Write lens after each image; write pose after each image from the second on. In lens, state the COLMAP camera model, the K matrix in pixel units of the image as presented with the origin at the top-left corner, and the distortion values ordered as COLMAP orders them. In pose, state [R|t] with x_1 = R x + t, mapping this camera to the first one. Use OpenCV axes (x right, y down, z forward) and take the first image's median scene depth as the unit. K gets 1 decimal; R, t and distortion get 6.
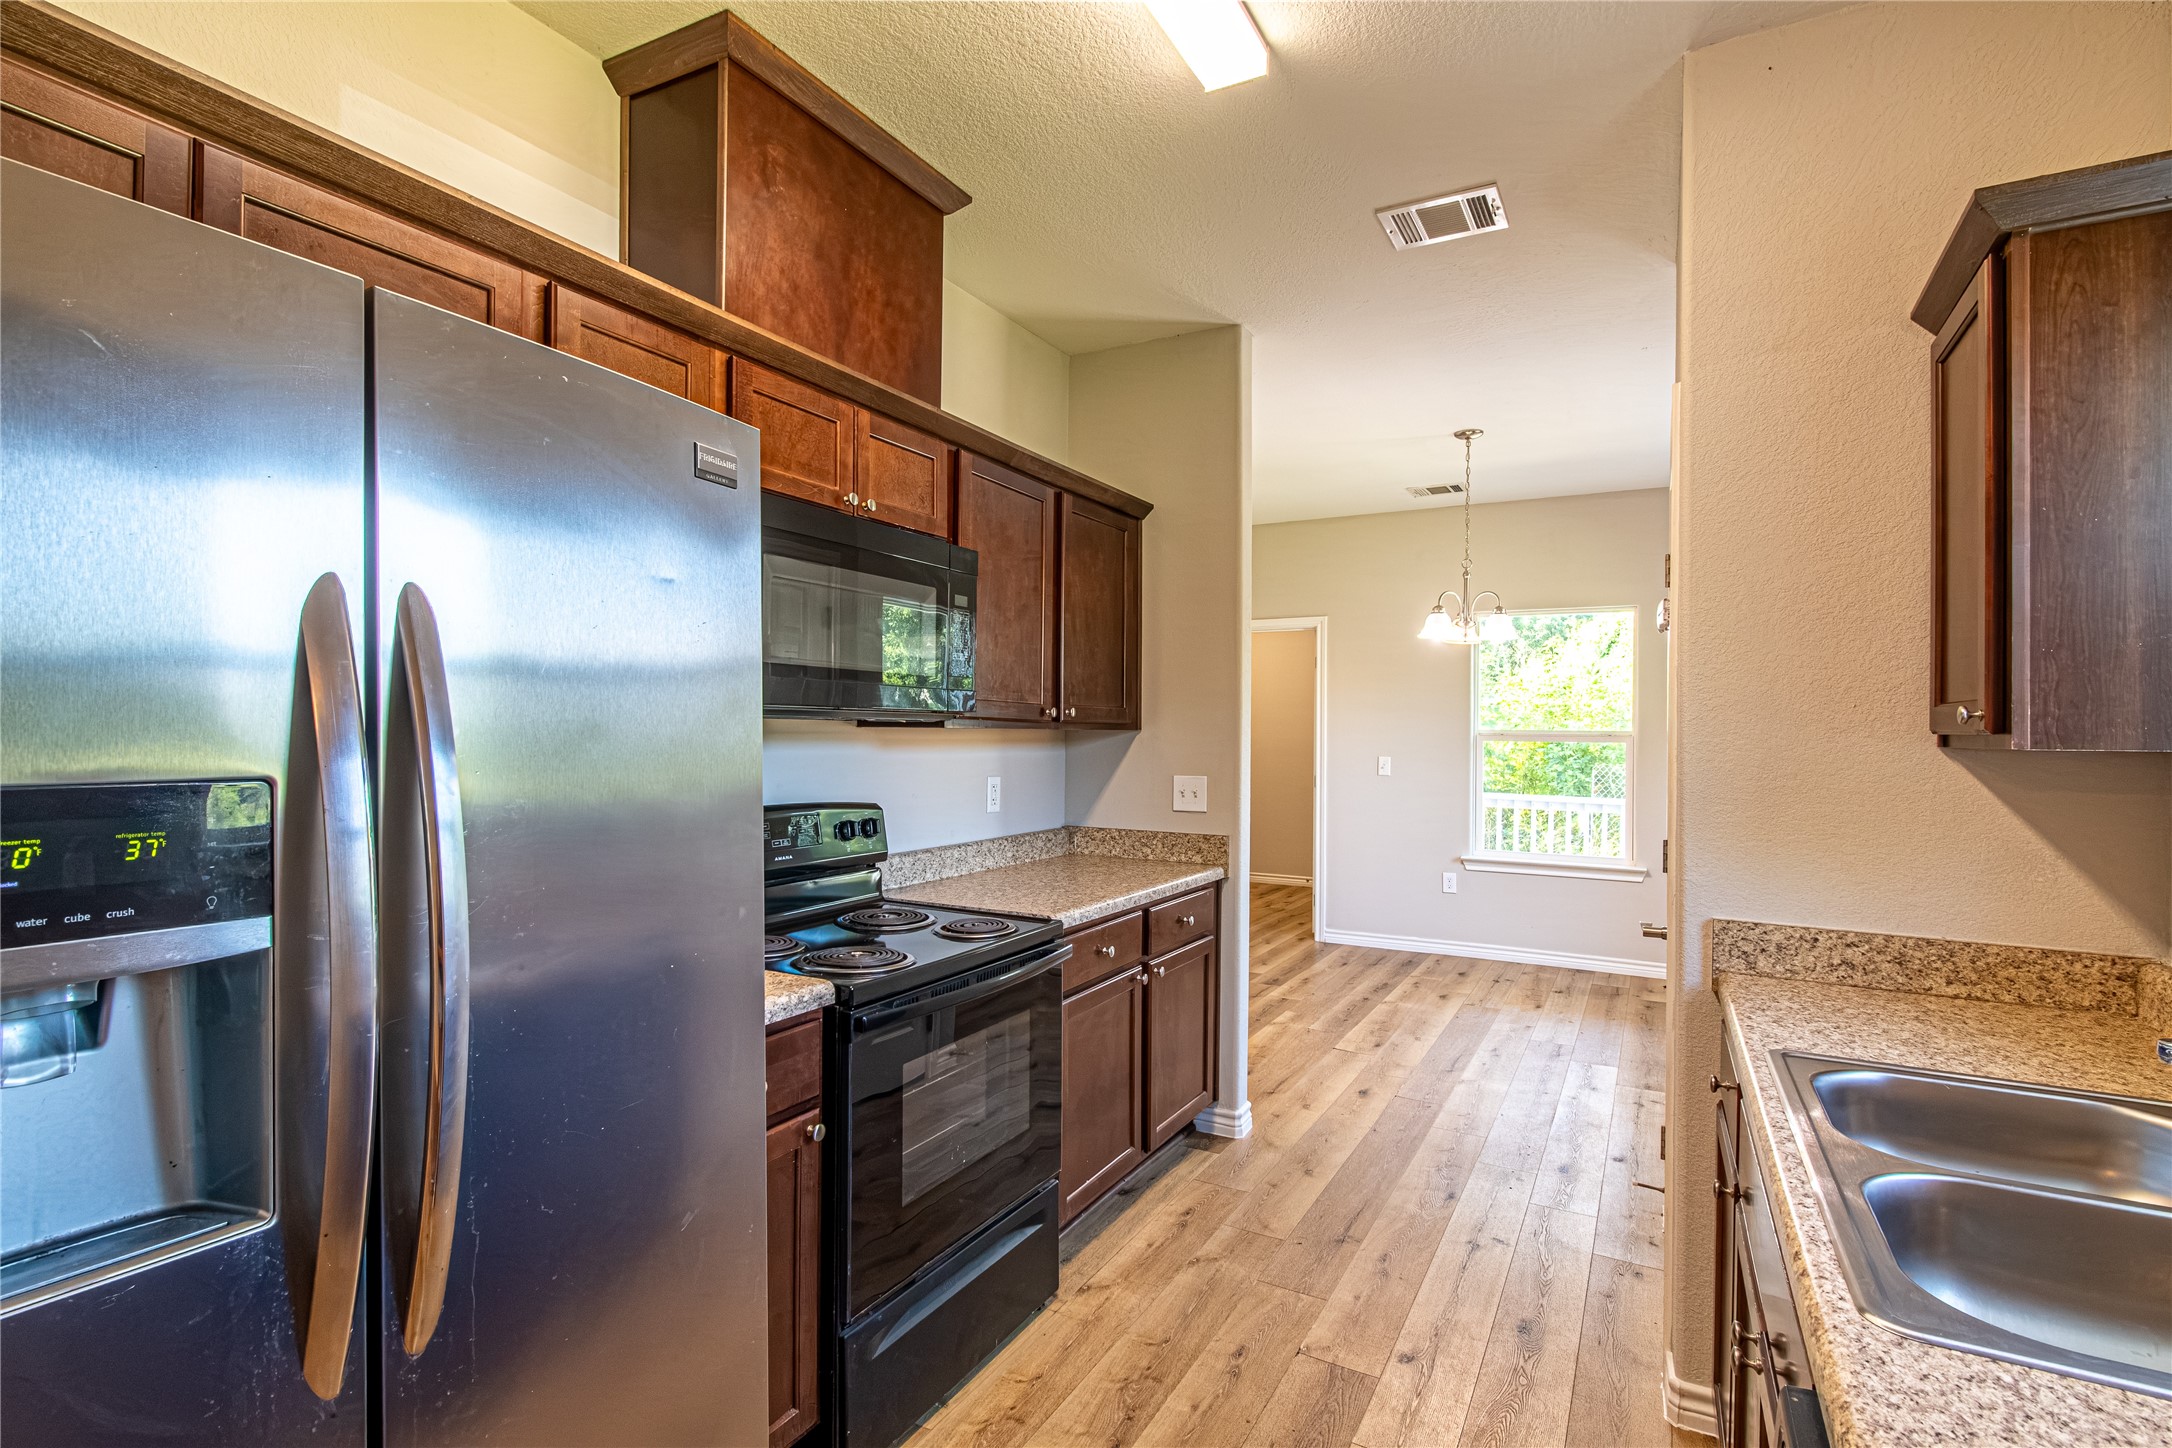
lens RADIAL K [[1037.0, 0, 1086.0], [0, 1037.0, 724.0], [0, 0, 1]] dist [-0.001619, -0.001804]
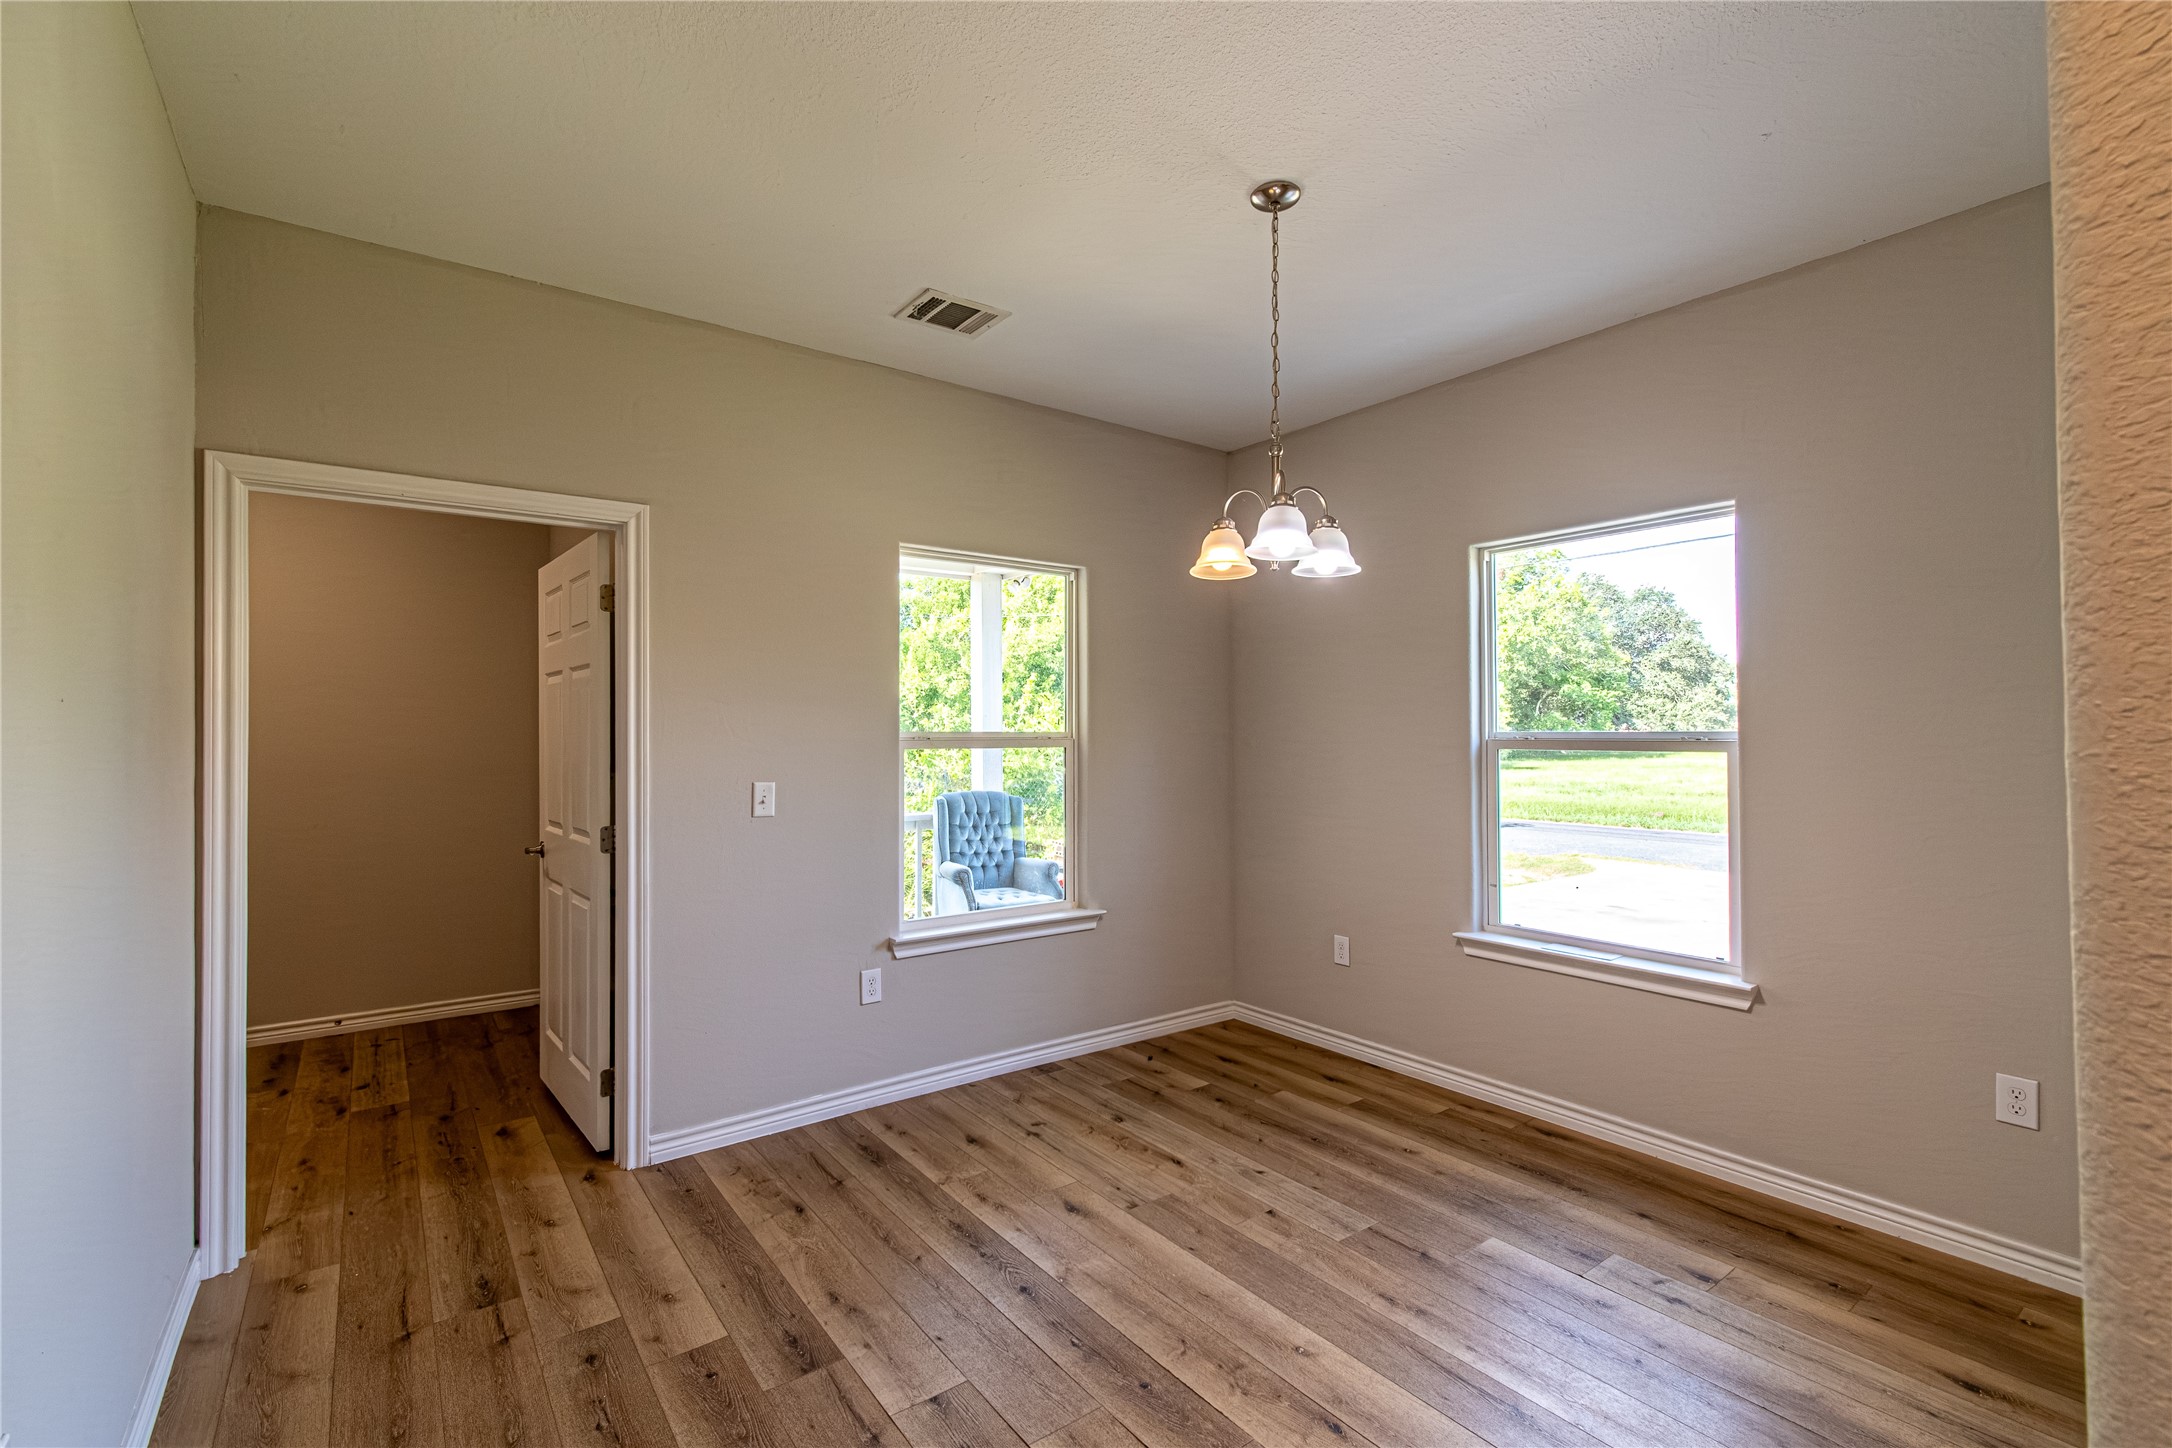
lens RADIAL K [[957.0, 0, 1078.0], [0, 957.0, 720.6], [0, 0, 1]] dist [0.003926, -0.000437]
pose [[0.417838, 0.001891, 0.908519, -0.165726], [0.004145, 0.999983, -0.003988, 0.002523], [-0.908512, 0.005432, 0.417824, 1.040541]]
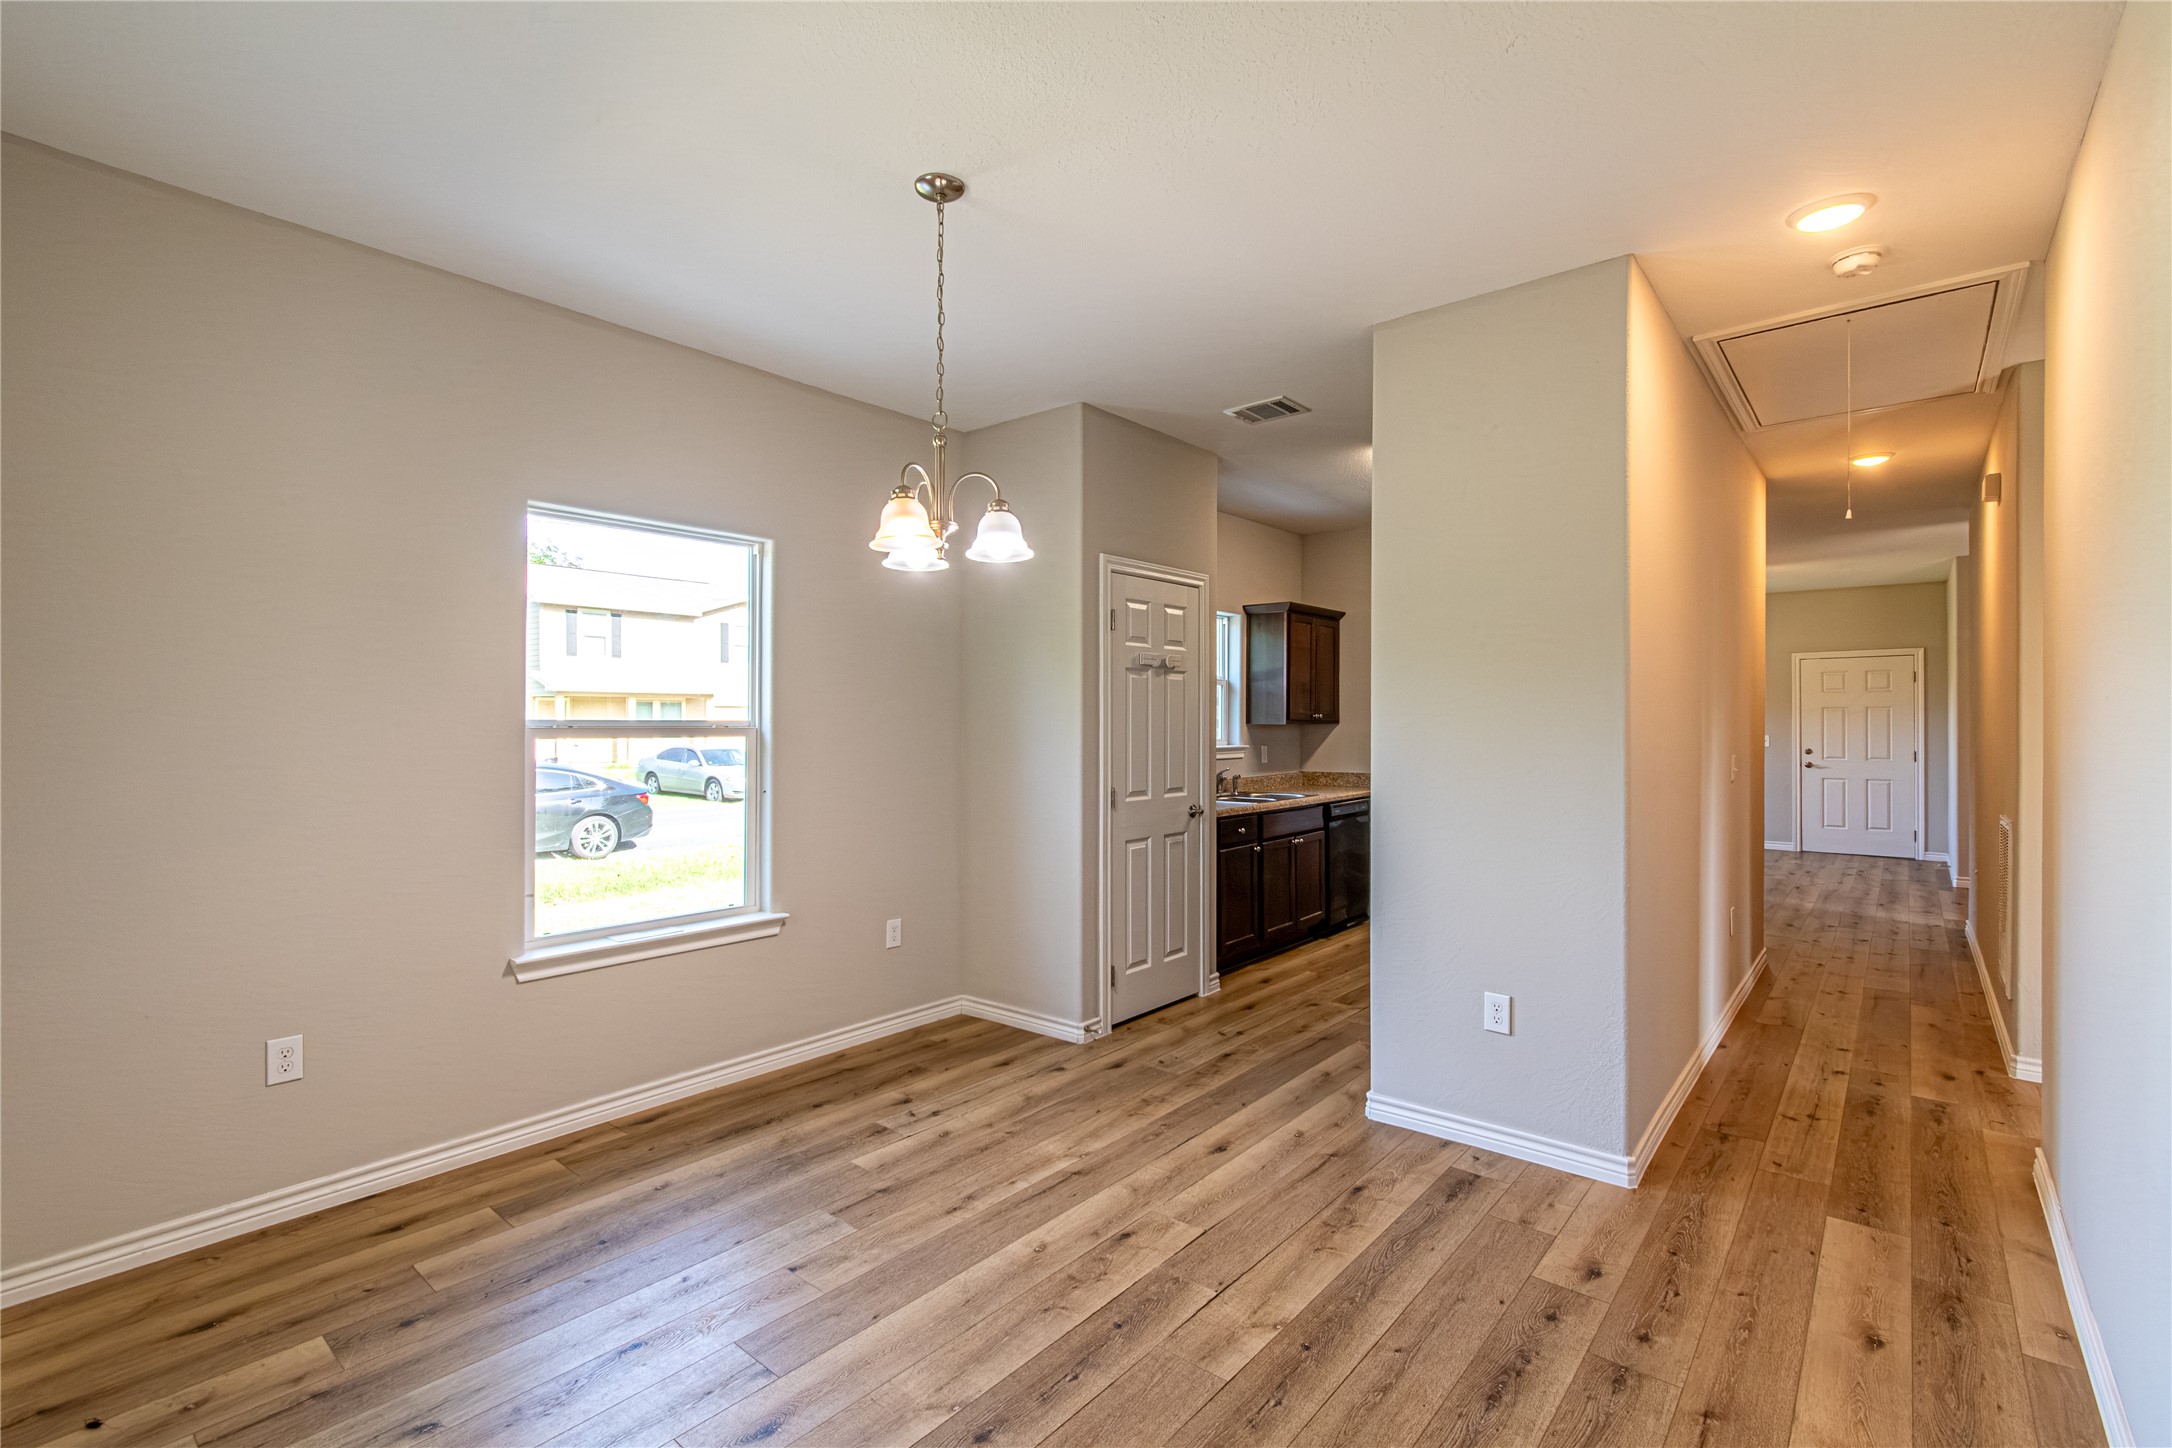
lens RADIAL K [[967.1, 0, 1083.4], [0, 967.1, 725.6], [0, 0, 1]] dist [0.000350, 0.000453]
pose [[-0.980180, -0.011380, 0.197780, 0.220392], [-0.010800, 0.999934, 0.004014, 0.006913], [-0.197812, 0.001799, -0.980238, 1.761395]]
